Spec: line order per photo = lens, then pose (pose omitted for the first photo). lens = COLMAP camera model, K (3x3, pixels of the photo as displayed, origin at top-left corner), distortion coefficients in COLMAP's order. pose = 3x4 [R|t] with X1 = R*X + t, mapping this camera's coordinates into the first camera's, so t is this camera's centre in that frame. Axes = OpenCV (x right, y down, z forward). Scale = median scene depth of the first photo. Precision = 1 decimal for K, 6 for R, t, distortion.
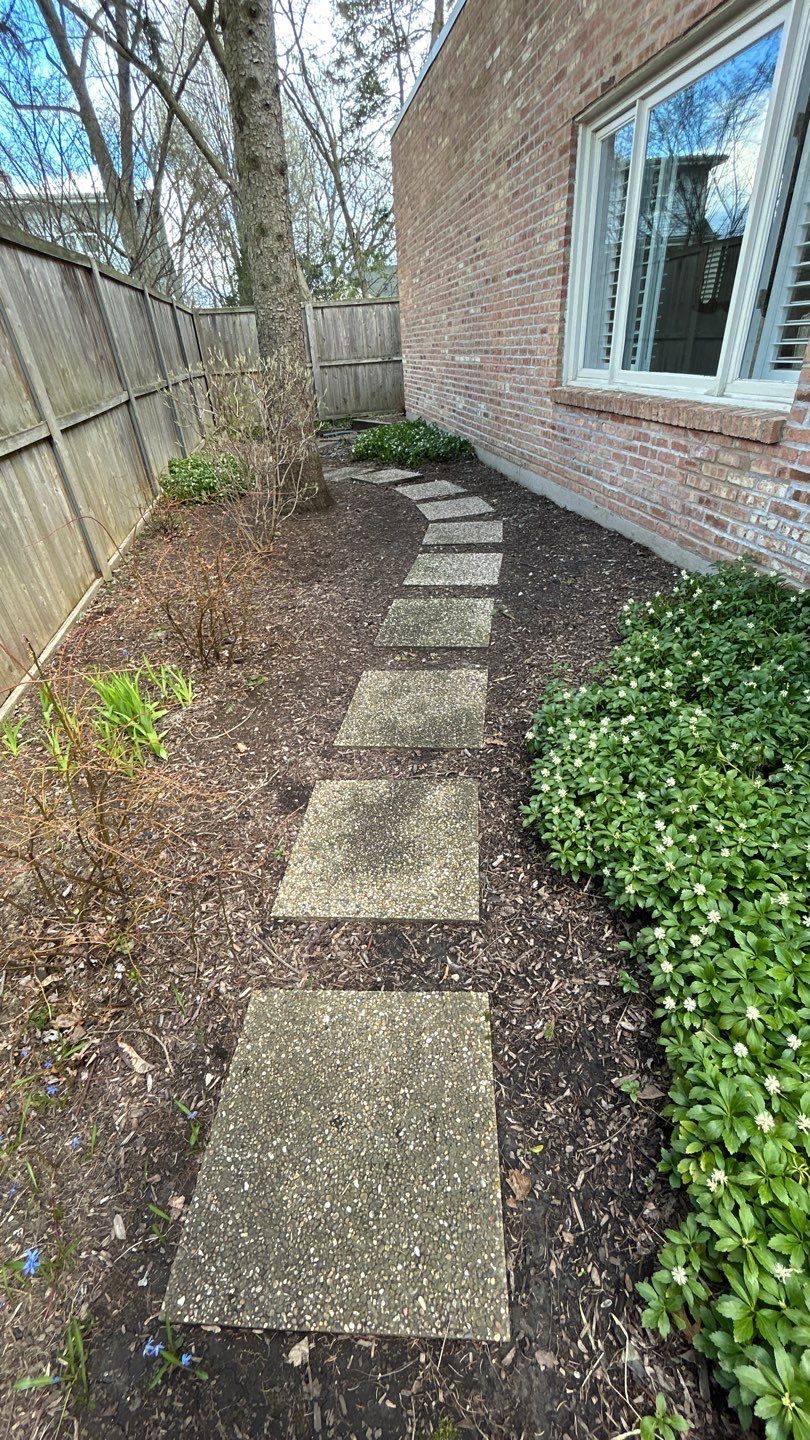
lens RADIAL K [[579.3, 0, 405.1], [0, 579.3, 719.5], [0, 0, 1]] dist [-0.003309, 0.001765]
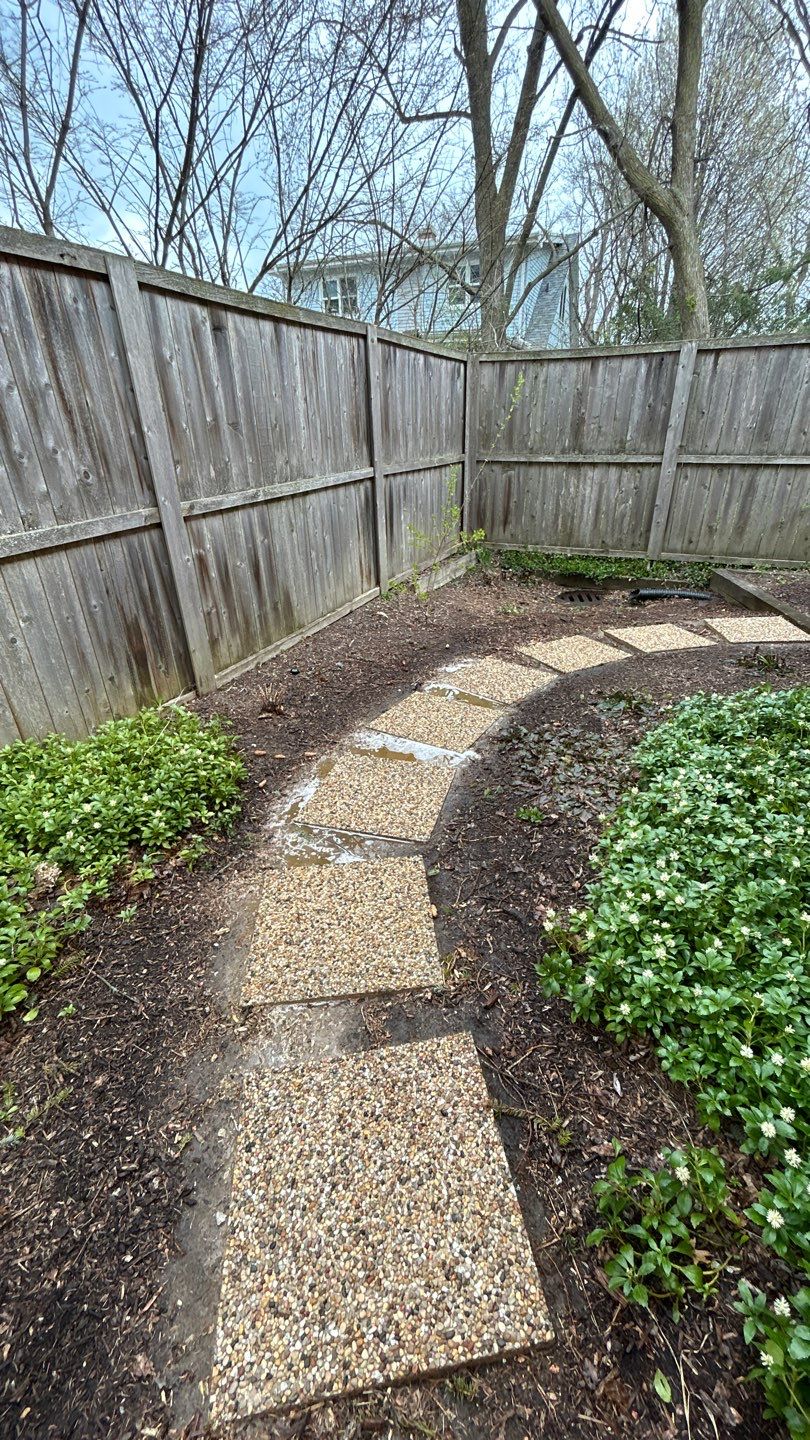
lens RADIAL K [[579.3, 0, 406.6], [0, 579.3, 714.4], [0, 0, 1]] dist [-0.003309, 0.001765]
pose [[0.823798, 0.297898, -0.482300, -0.070862], [-0.335468, 0.942010, 0.008842, -0.708361], [0.456965, 0.154512, 0.875962, 1.041591]]
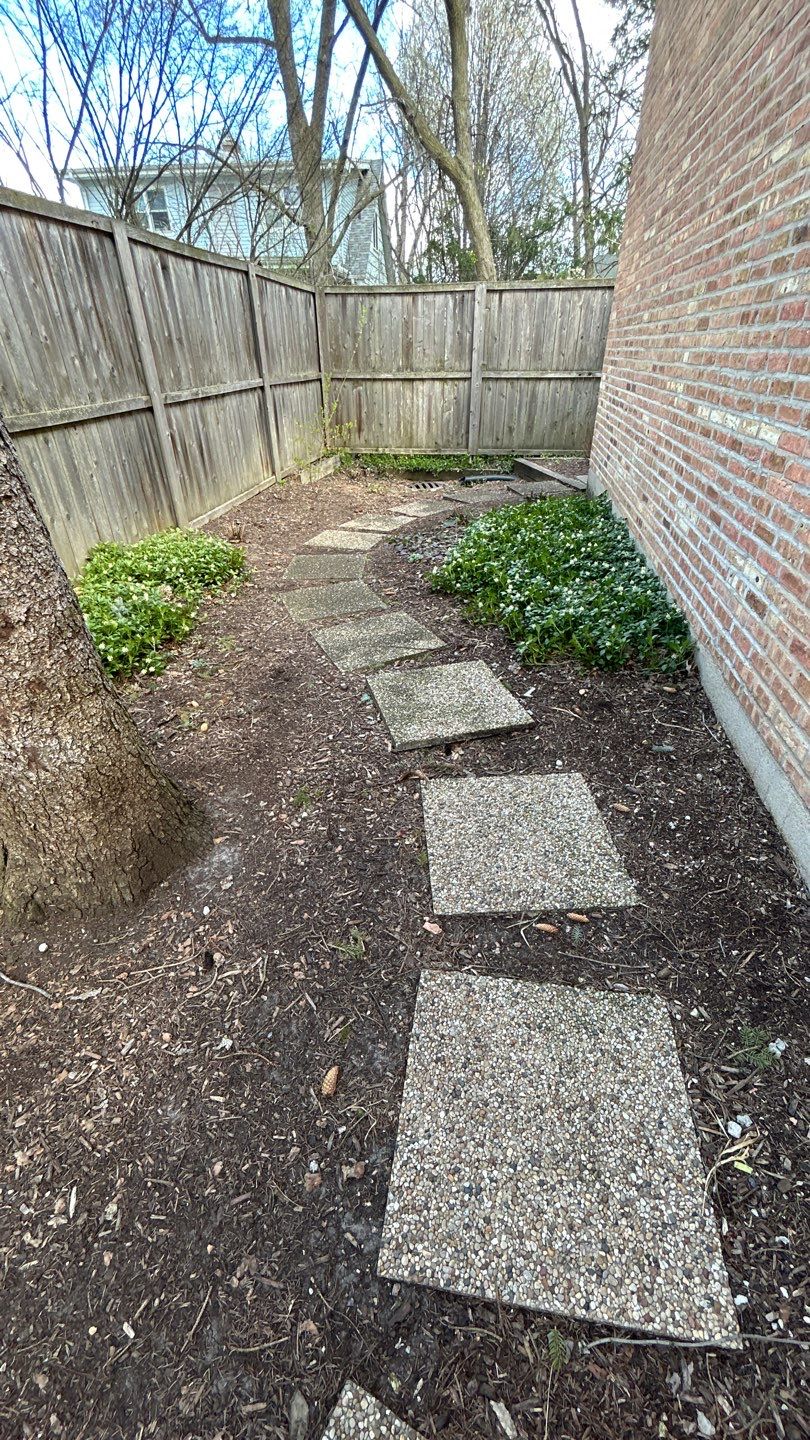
lens RADIAL K [[579.3, 0, 405.7], [0, 579.3, 716.6], [0, 0, 1]] dist [-0.003309, 0.001765]
pose [[0.943620, 0.218864, -0.248352, 0.051968], [-0.218001, 0.975446, 0.031324, -0.481662], [0.249110, 0.024583, 0.968163, 0.708303]]
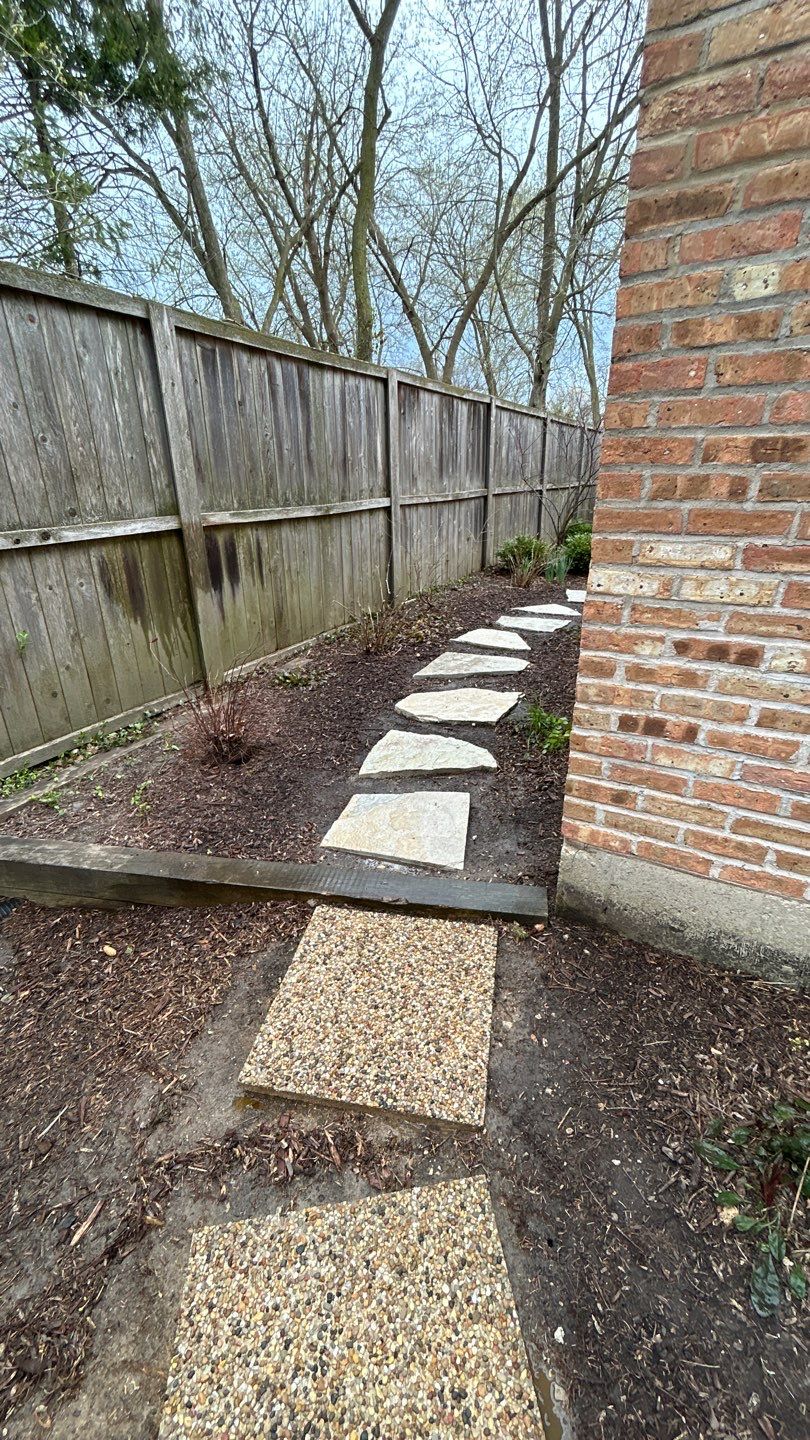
lens RADIAL K [[579.3, 0, 404.9], [0, 579.3, 721.6], [0, 0, 1]] dist [-0.003309, 0.001765]
pose [[0.636465, -0.255220, 0.727857, -0.255082], [0.399580, 0.916267, -0.028122, -1.091072], [-0.659734, 0.308736, 0.685152, 1.711051]]
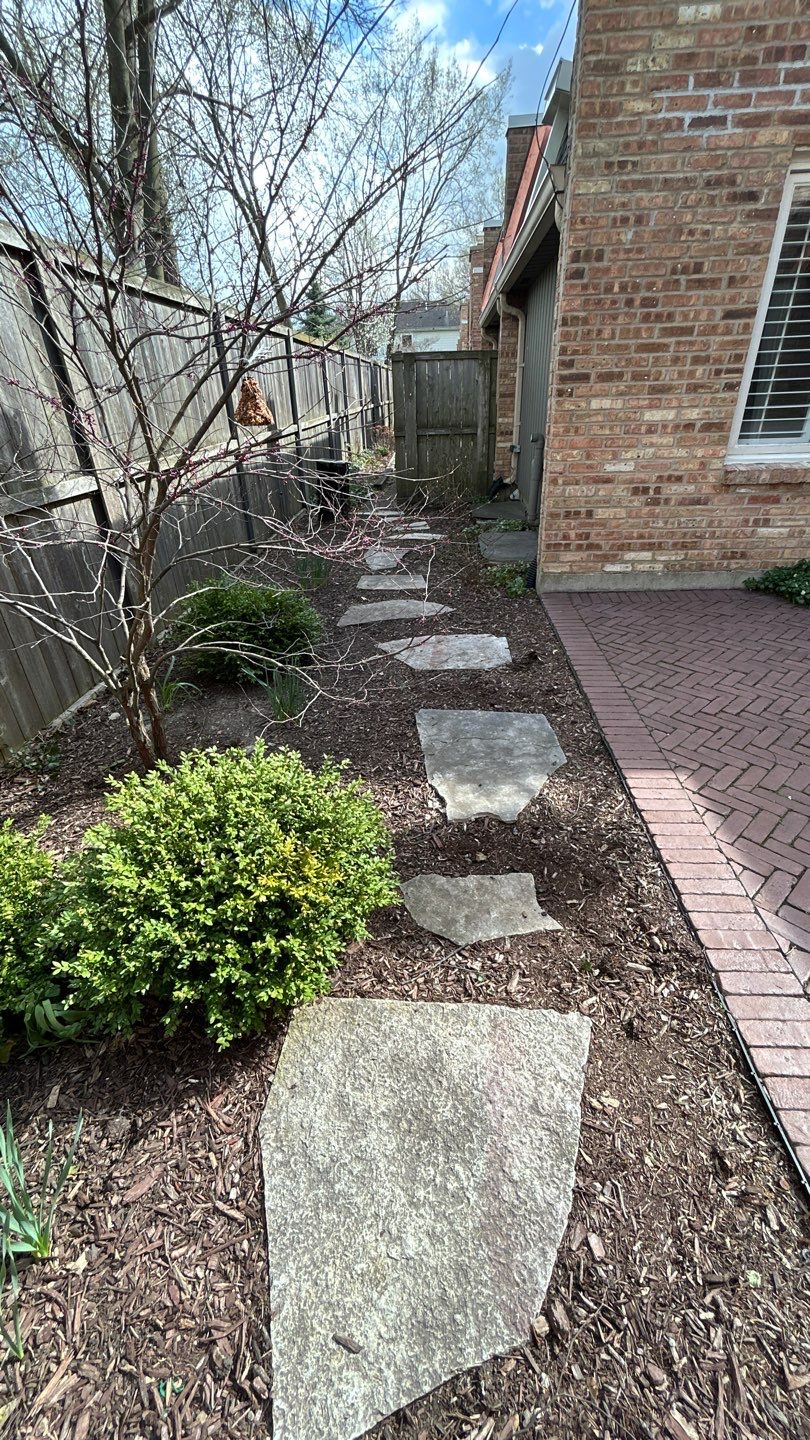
lens RADIAL K [[579.3, 0, 408.3], [0, 579.3, 717.5], [0, 0, 1]] dist [-0.003309, 0.001765]
pose [[0.245589, -0.432366, 0.867609, 0.881672], [0.542220, 0.803181, 0.246776, -1.390835], [-0.803544, 0.409829, 0.431690, 1.991468]]
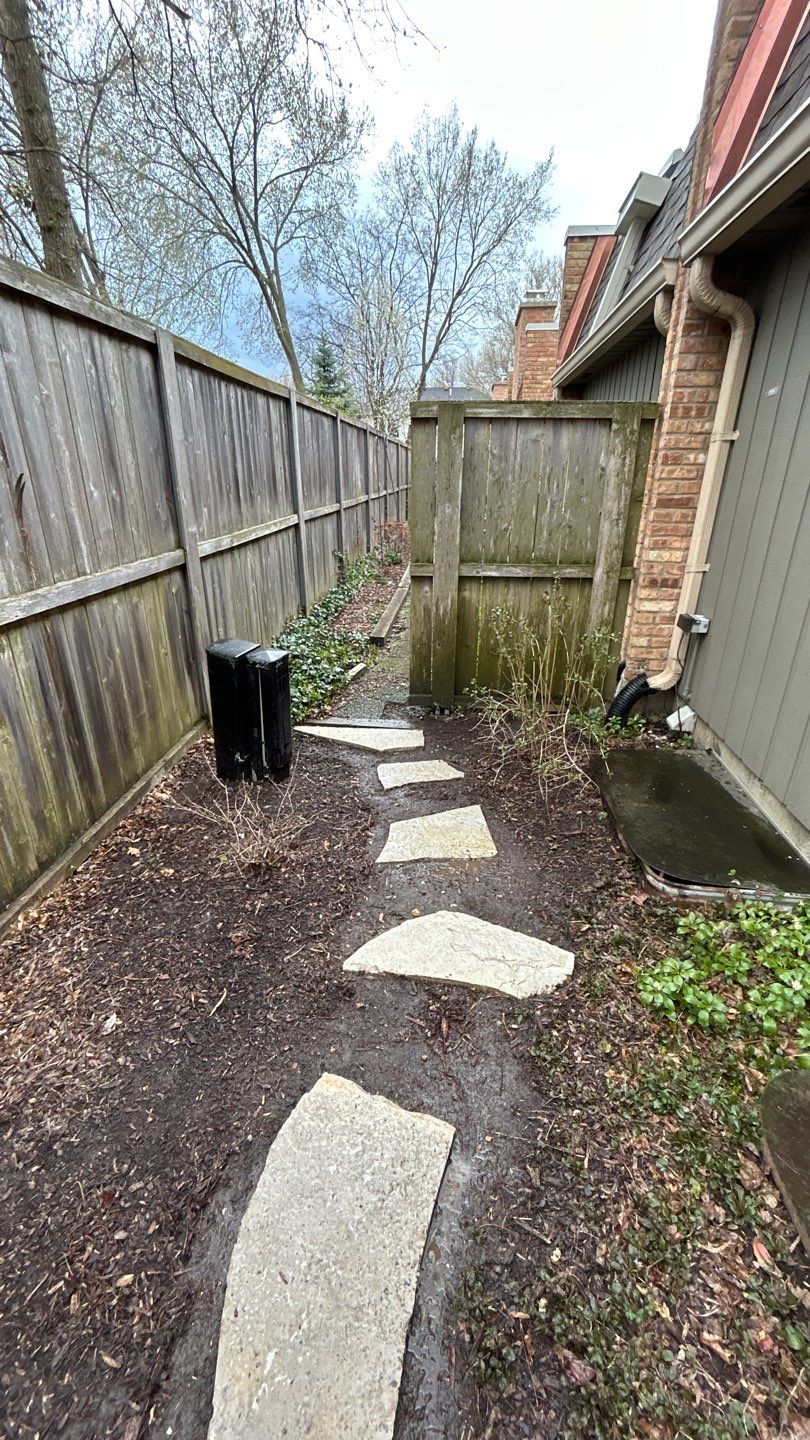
lens RADIAL K [[579.3, 0, 405.0], [0, 579.3, 716.2], [0, 0, 1]] dist [-0.003309, 0.001765]
pose [[0.278238, -0.318354, 0.906220, 1.766829], [0.507593, 0.849705, 0.142653, -1.575813], [-0.815434, 0.420299, 0.398015, 2.161527]]
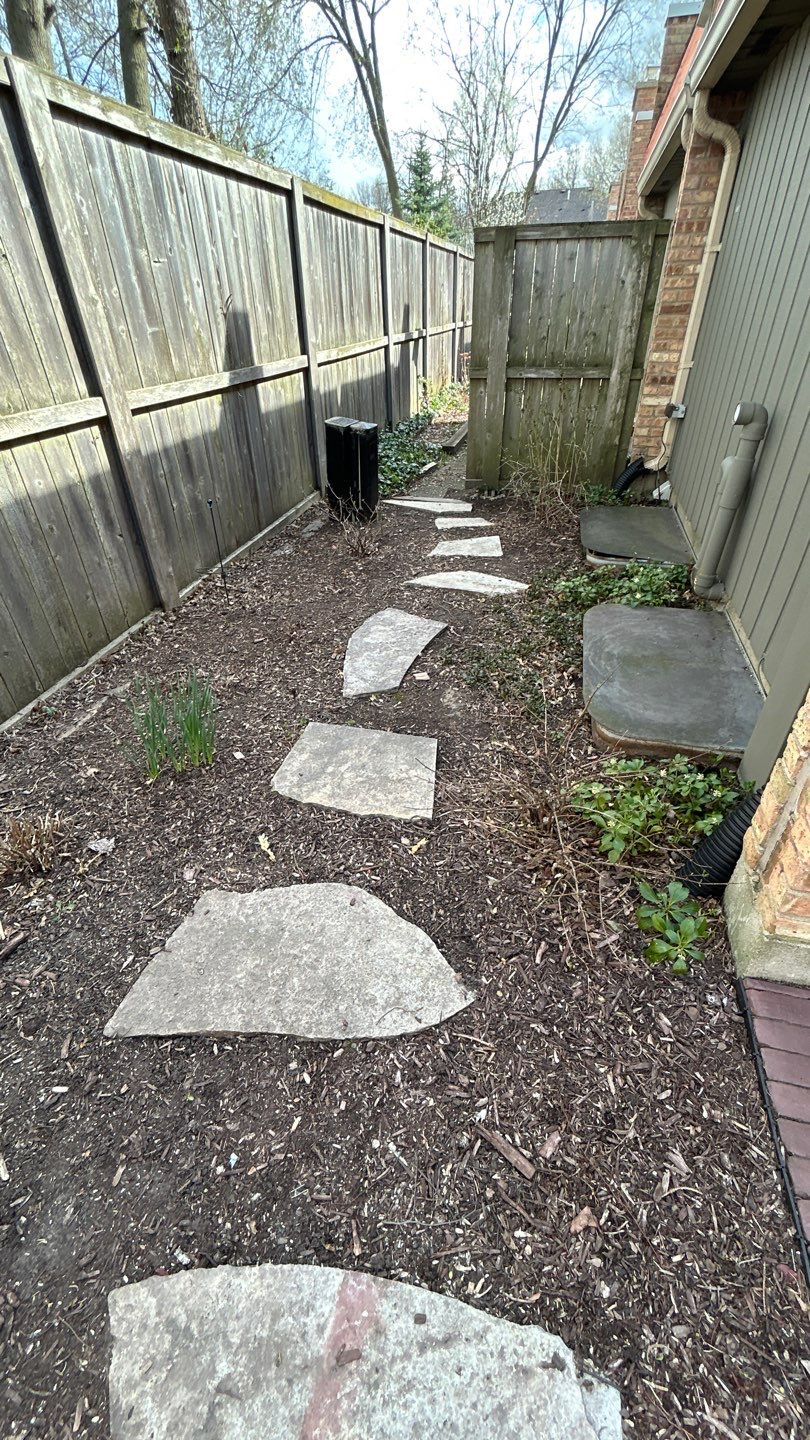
lens RADIAL K [[579.3, 0, 405.7], [0, 579.3, 716.7], [0, 0, 1]] dist [-0.003309, 0.001765]
pose [[0.417954, -0.484863, 0.768259, 1.458426], [0.491009, 0.832070, 0.258012, -1.462612], [-0.764346, 0.269385, 0.585839, 2.051283]]
